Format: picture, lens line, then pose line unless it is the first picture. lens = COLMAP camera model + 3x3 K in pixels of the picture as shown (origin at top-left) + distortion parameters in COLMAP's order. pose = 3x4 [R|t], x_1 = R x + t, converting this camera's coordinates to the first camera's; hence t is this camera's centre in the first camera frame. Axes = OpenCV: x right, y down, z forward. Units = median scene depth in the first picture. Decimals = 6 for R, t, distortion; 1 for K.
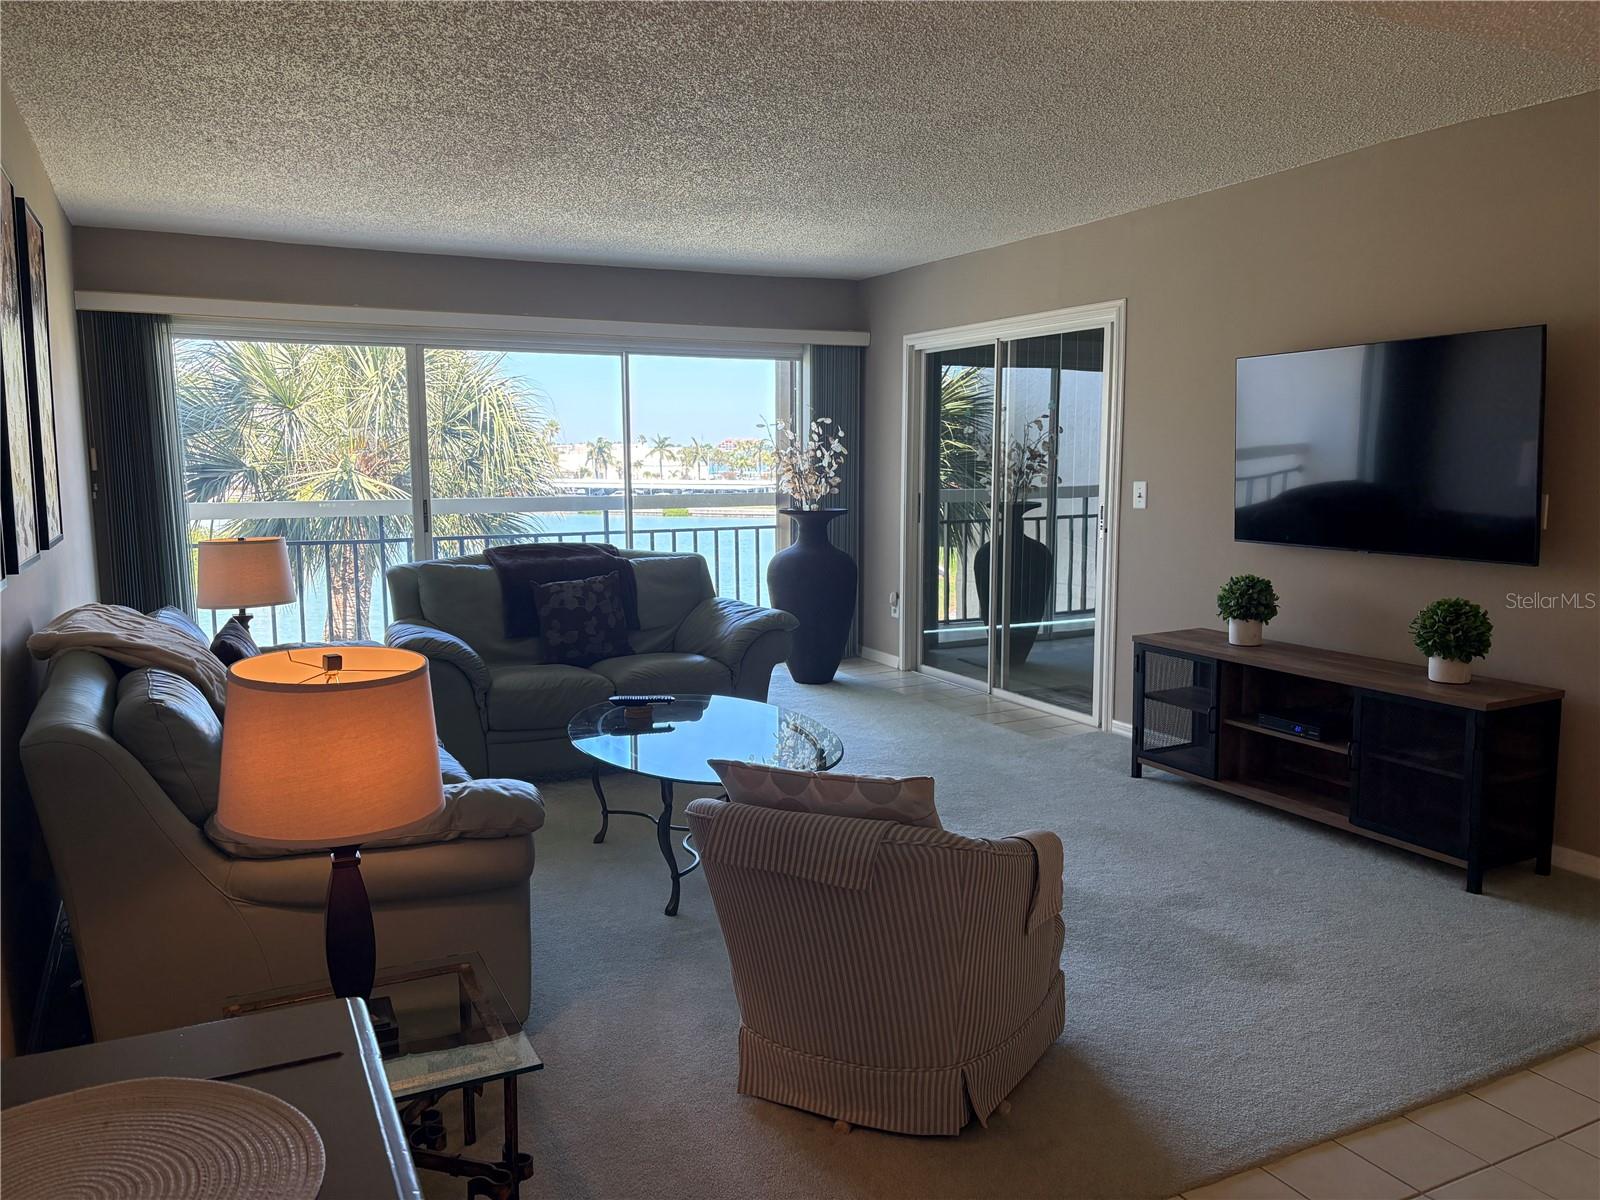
lens RADIAL K [[1207.4, 0, 804.7], [0, 1207.4, 601.4], [0, 0, 1]] dist [0.060224, -0.067285]
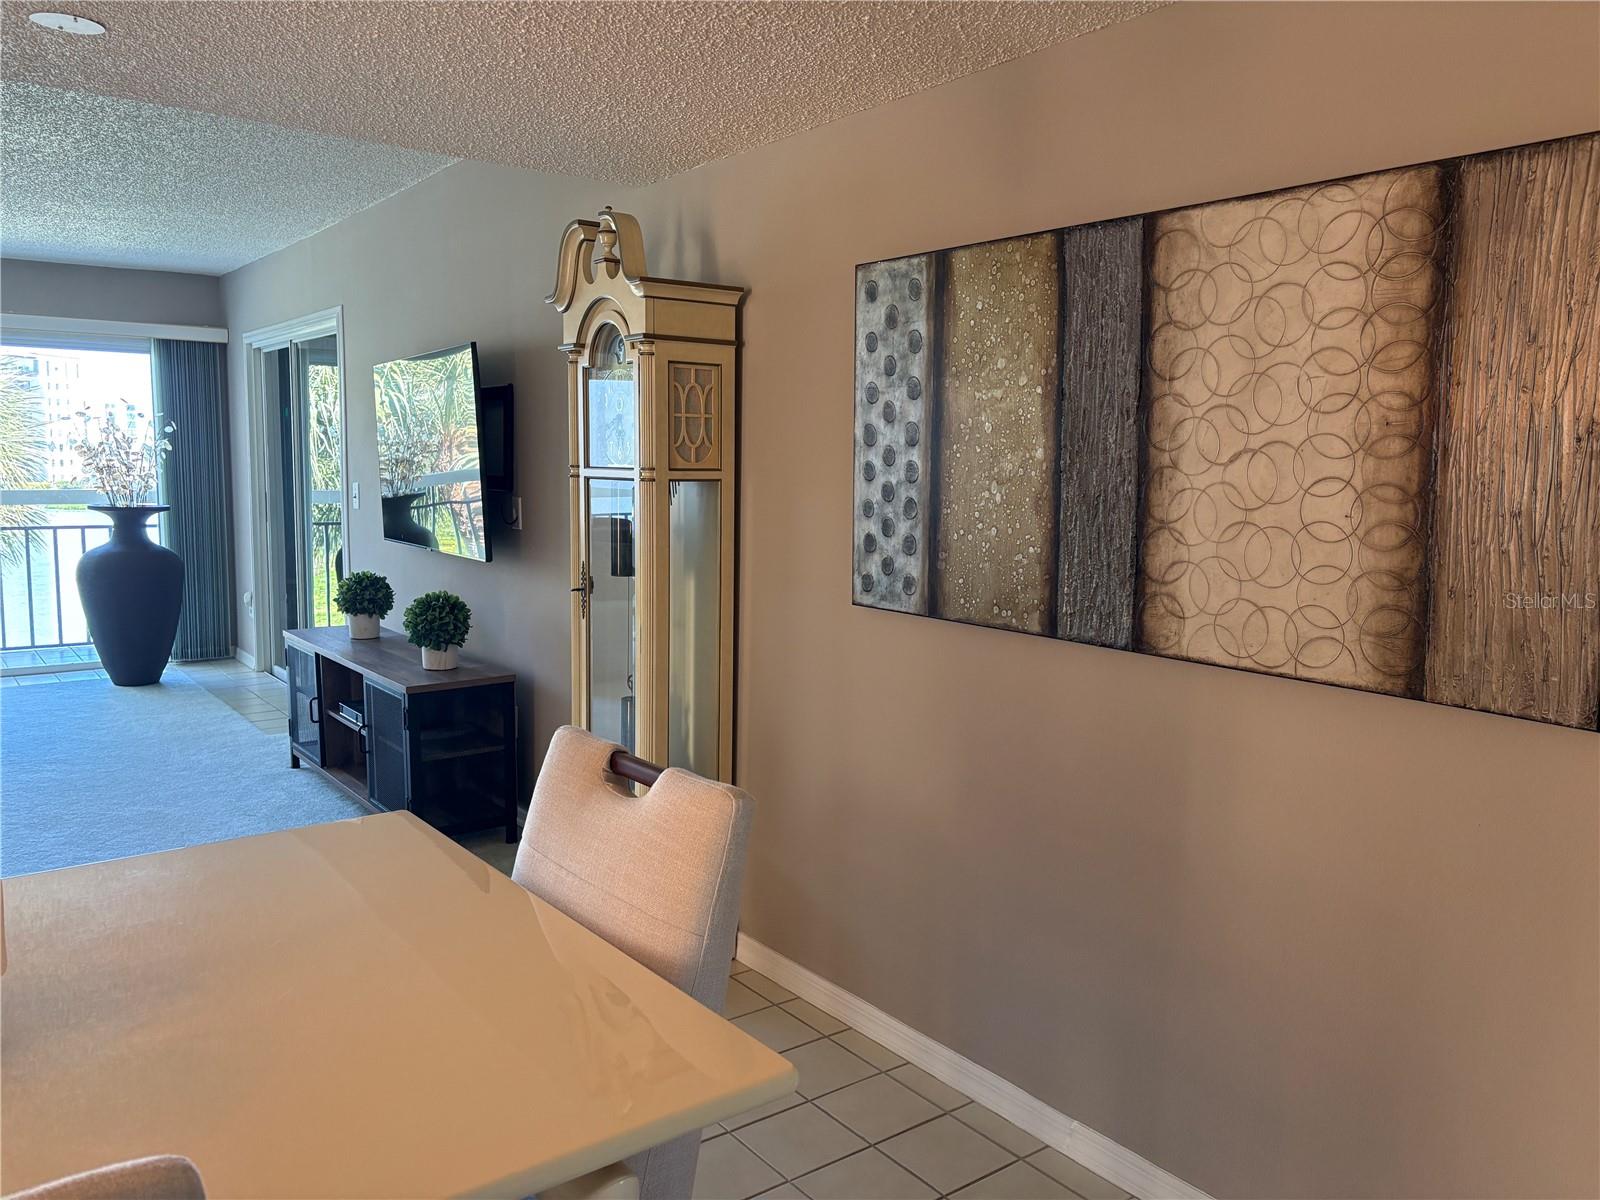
lens RADIAL K [[1207.4, 0, 785.0], [0, 1207.4, 605.8], [0, 0, 1]] dist [0.060224, -0.067285]
pose [[0.986052, -0.000063, 0.166436, 0.553354], [0.000639, 0.999994, -0.003407, 0.012062], [-0.166435, 0.003466, 0.986046, -0.093855]]
